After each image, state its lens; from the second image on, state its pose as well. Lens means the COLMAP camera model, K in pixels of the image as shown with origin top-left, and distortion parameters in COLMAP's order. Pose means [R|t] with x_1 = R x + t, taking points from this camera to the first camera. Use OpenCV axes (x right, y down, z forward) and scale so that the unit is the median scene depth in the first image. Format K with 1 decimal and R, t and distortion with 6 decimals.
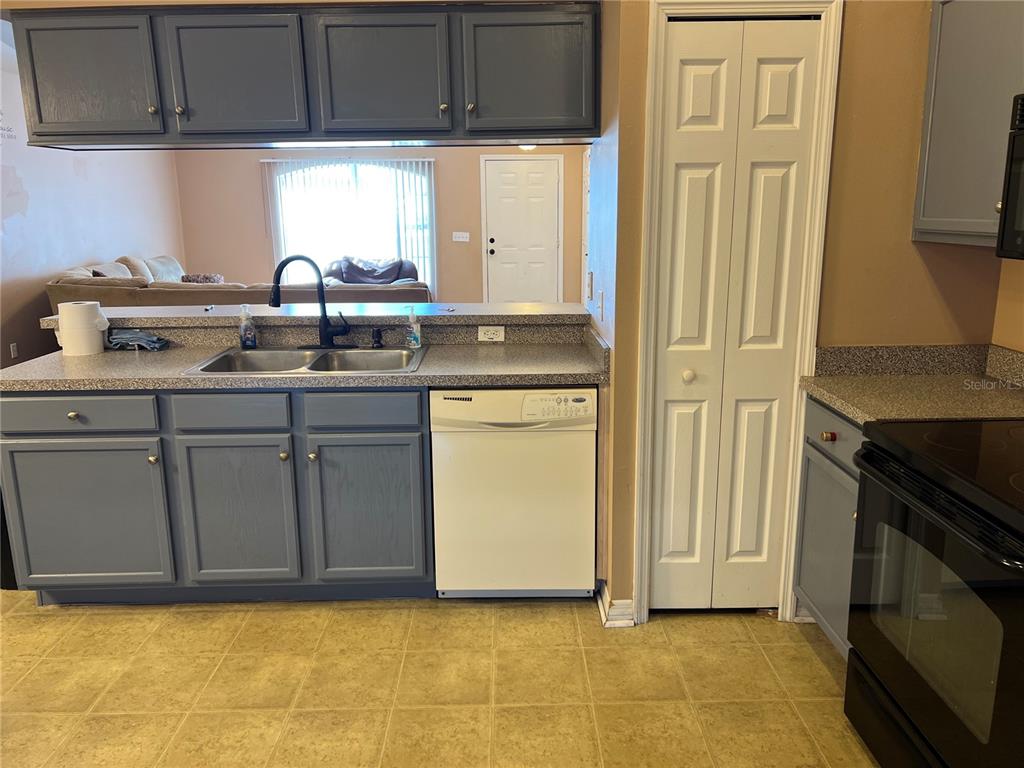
lens RADIAL K [[784.8, 0, 512.0], [0, 784.8, 371.0], [0, 0, 1]] dist [0.026995, -0.001182]
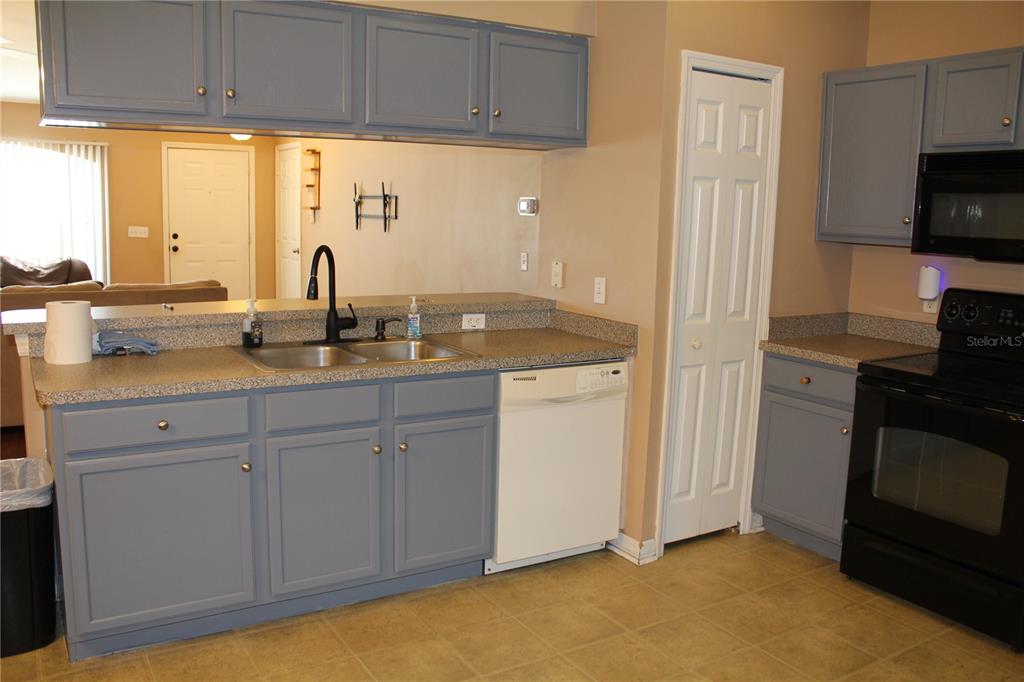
lens RADIAL K [[853.6, 0, 510.4], [0, 853.6, 335.4], [0, 0, 1]] dist [-0.179821, 0.192831]
pose [[0.863137, -0.043814, 0.503065, -0.634296], [0.069322, 0.997078, -0.032101, 0.012066], [-0.500188, 0.062581, 0.863652, -0.001783]]
